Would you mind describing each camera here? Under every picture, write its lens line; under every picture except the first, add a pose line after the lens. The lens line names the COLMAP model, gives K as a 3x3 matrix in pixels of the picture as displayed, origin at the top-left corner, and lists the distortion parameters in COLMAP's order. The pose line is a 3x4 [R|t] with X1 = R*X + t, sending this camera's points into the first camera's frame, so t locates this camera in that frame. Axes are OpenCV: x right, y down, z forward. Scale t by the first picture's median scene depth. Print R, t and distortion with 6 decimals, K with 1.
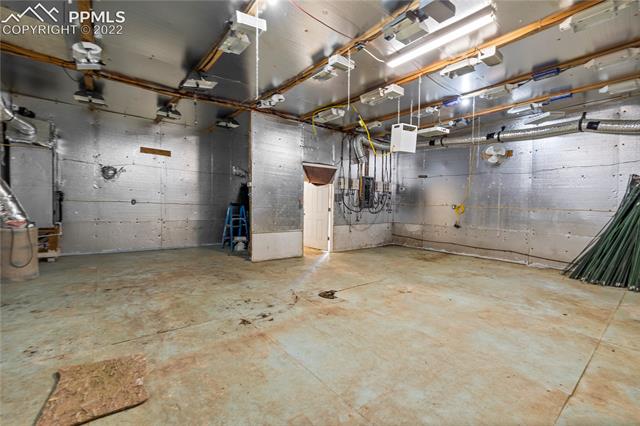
lens RADIAL K [[282.0, 0, 319.0], [0, 282.0, 210.7], [0, 0, 1]] dist [0.003337, -0.000121]
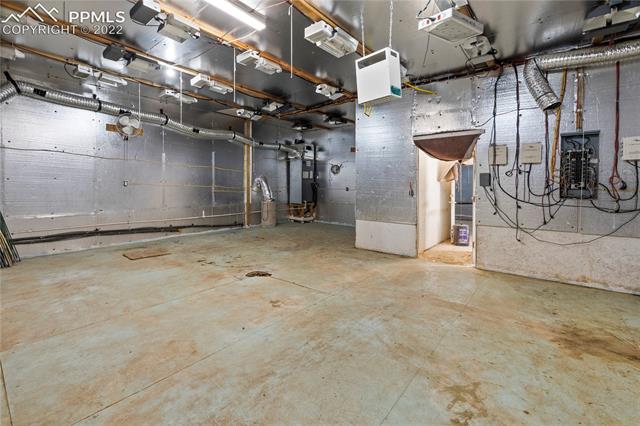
lens RADIAL K [[282.0, 0, 312.8], [0, 282.0, 193.3], [0, 0, 1]] dist [0.003337, -0.000121]
pose [[0.204642, 0.007297, -0.978810, 1.057280], [-0.030675, 0.999529, 0.001038, -0.011883], [0.978356, 0.029812, 0.204769, 0.927892]]
